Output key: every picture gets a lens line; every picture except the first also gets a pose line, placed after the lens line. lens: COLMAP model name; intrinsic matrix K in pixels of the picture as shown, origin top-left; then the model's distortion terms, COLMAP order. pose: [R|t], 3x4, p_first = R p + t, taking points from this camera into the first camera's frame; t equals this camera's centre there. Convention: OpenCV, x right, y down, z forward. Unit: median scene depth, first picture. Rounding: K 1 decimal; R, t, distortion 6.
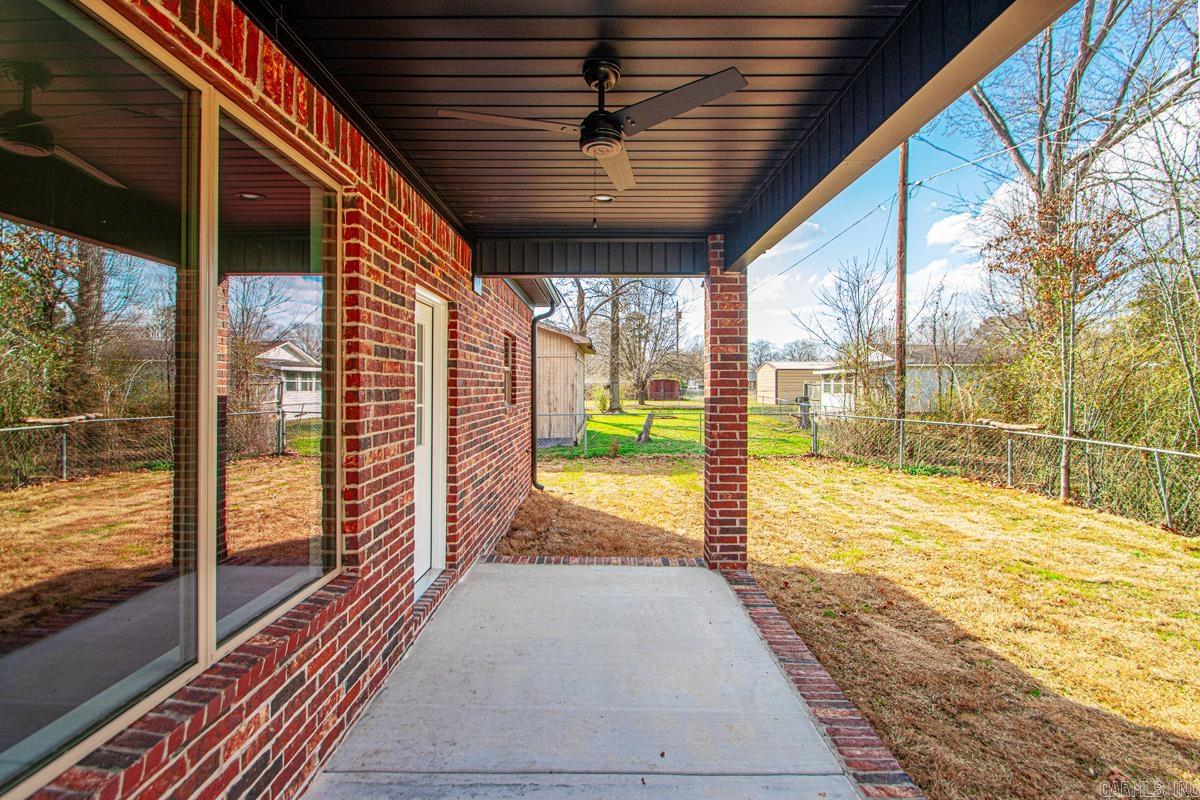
lens RADIAL K [[567.9, 0, 598.9], [0, 567.9, 386.4], [0, 0, 1]] dist [0.011435, -0.015415]
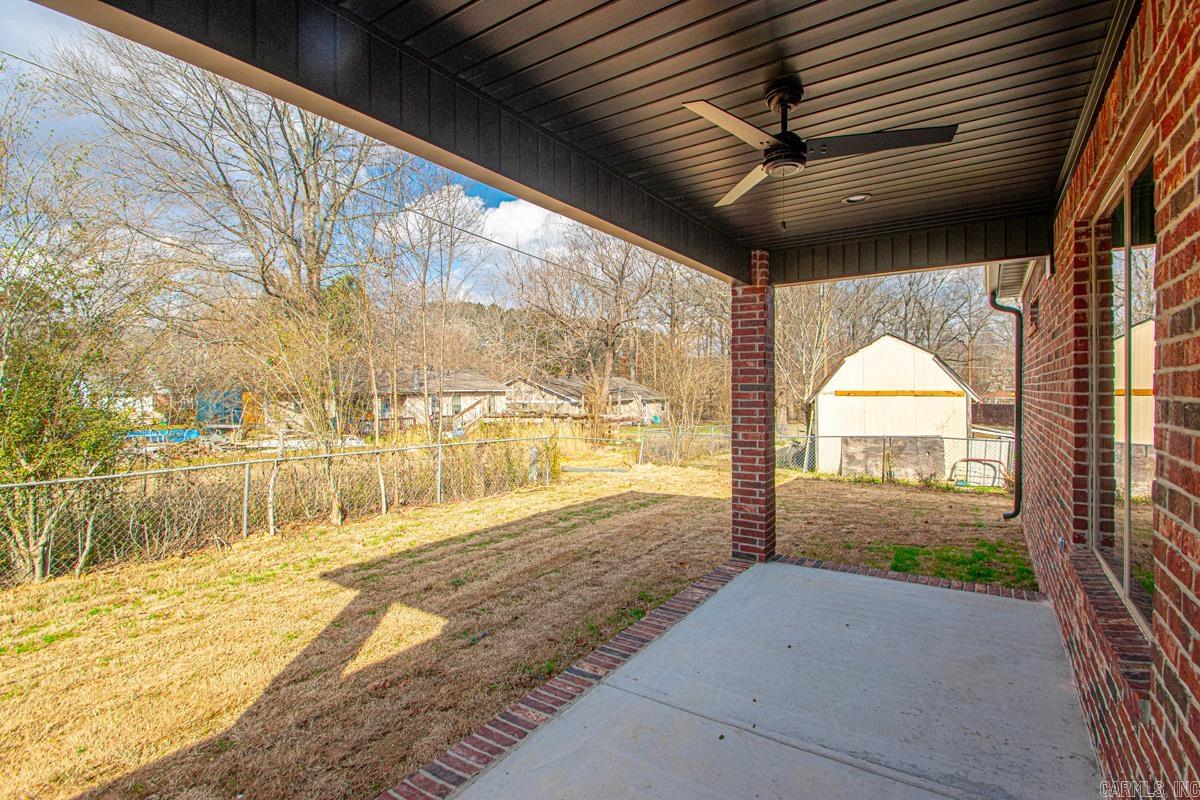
lens RADIAL K [[558.2, 0, 606.9], [0, 558.2, 399.2], [0, 0, 1]] dist [0.000534, -0.011077]
pose [[-0.836589, -0.003740, 0.547819, -0.141270], [0.006384, 0.999842, 0.016574, -0.004767], [-0.547795, 0.017363, -0.836433, 1.009919]]
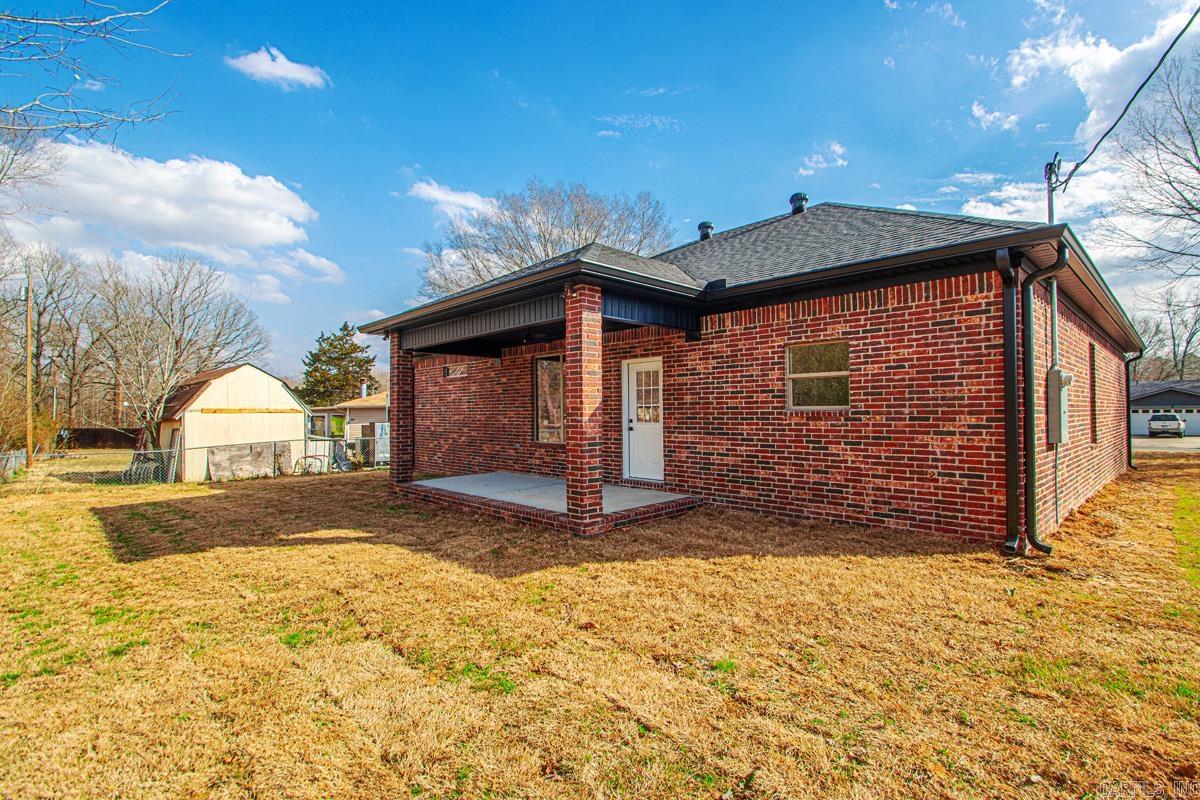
lens RADIAL K [[558.2, 0, 606.9], [0, 558.2, 399.2], [0, 0, 1]] dist [0.000534, -0.011077]
pose [[-0.719291, -0.014519, -0.694557, 1.158030], [0.004482, 0.999664, -0.025539, 0.053724], [0.694694, -0.021483, -0.718984, 2.110068]]
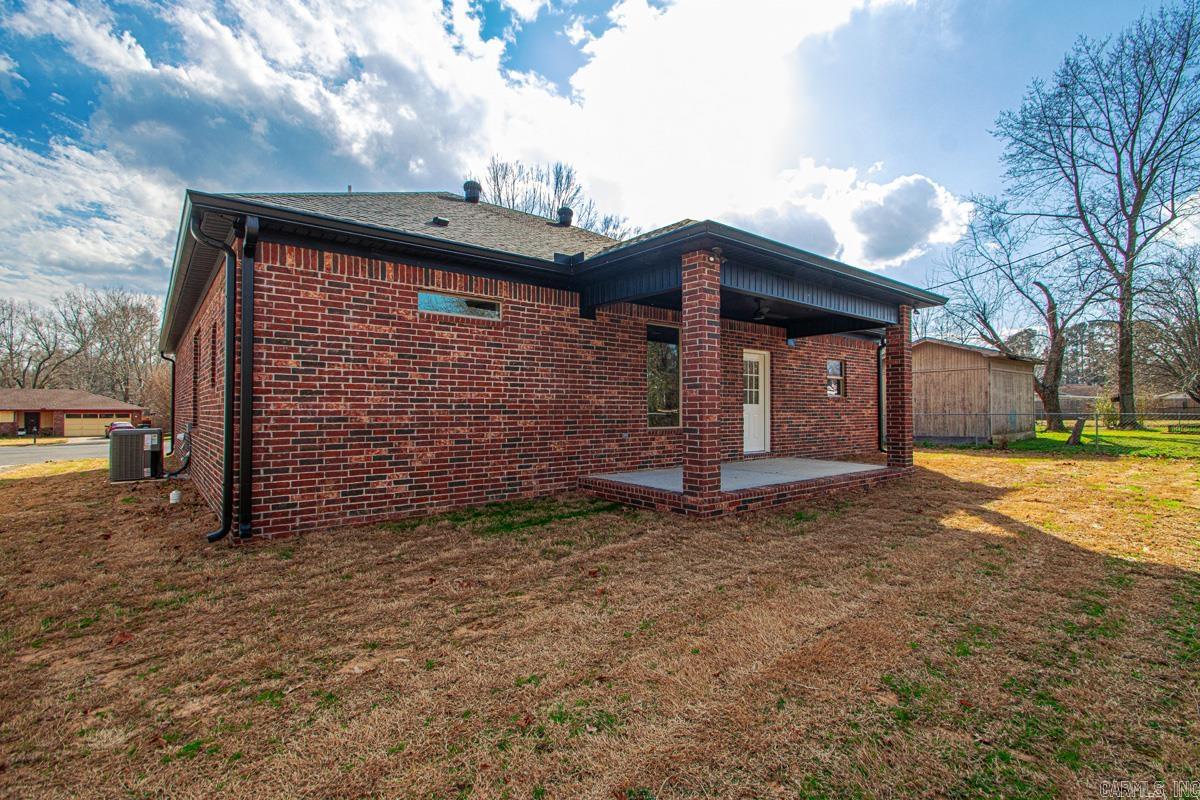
lens RADIAL K [[563.8, 0, 617.5], [0, 563.8, 390.2], [0, 0, 1]] dist [0.002148, -0.011436]
pose [[0.651026, -0.030048, -0.758461, 1.120289], [0.002635, 0.999300, -0.037327, 0.112999], [0.759051, 0.022302, 0.650649, -1.111106]]
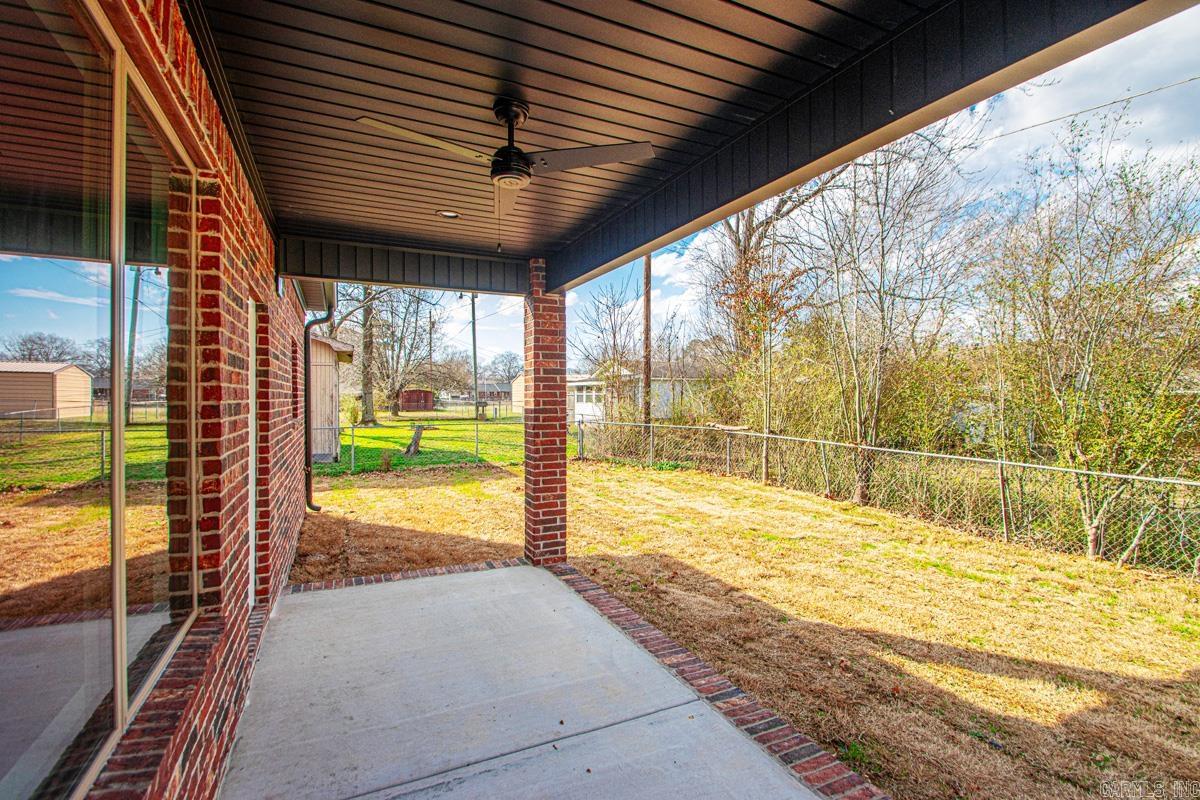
lens RADIAL K [[558.2, 0, 606.9], [0, 558.2, 399.2], [0, 0, 1]] dist [0.000534, -0.011077]
pose [[0.897923, -0.003931, 0.440134, -0.148812], [0.001975, 0.999986, 0.004901, -0.002488], [-0.440147, -0.003531, 0.897919, -0.019581]]
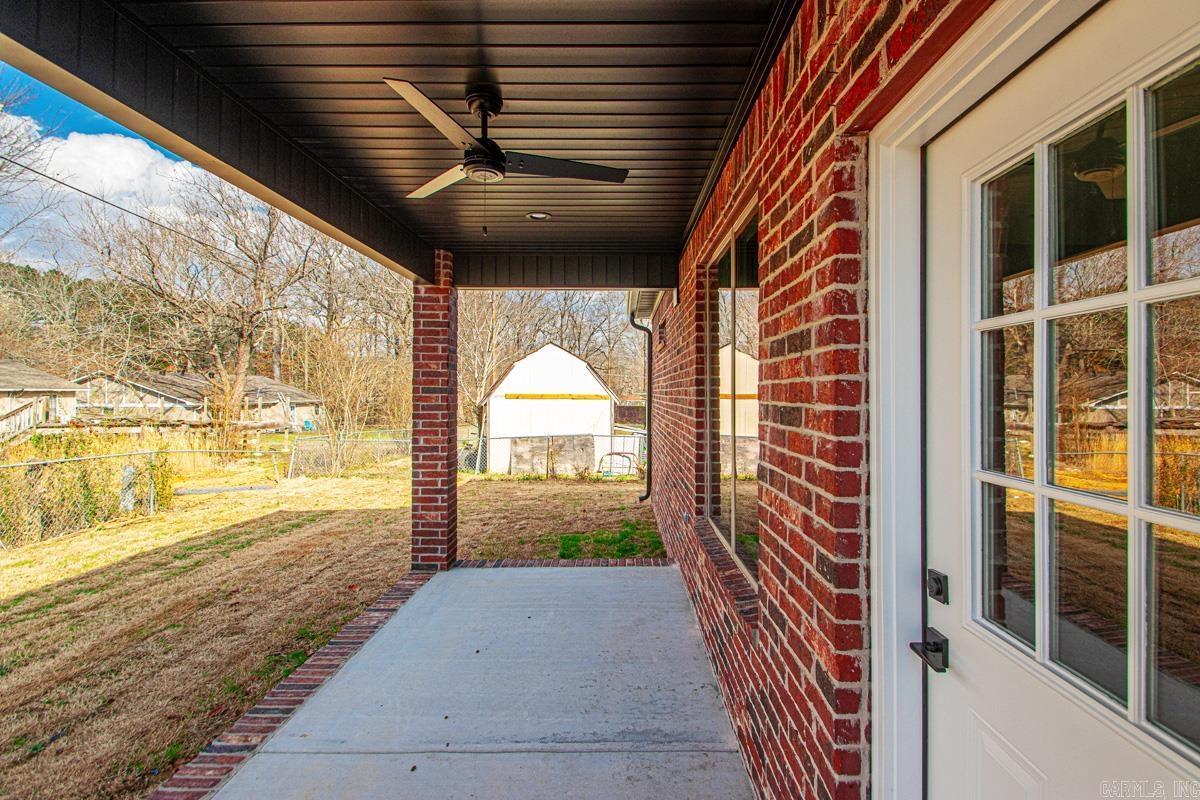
lens RADIAL K [[563.8, 0, 617.5], [0, 563.8, 390.2], [0, 0, 1]] dist [0.002148, -0.011436]
pose [[-0.999919, -0.003527, -0.012219, -0.115185], [-0.003489, 0.999989, -0.003085, -0.006029], [0.012230, -0.003042, -0.999921, 1.010353]]
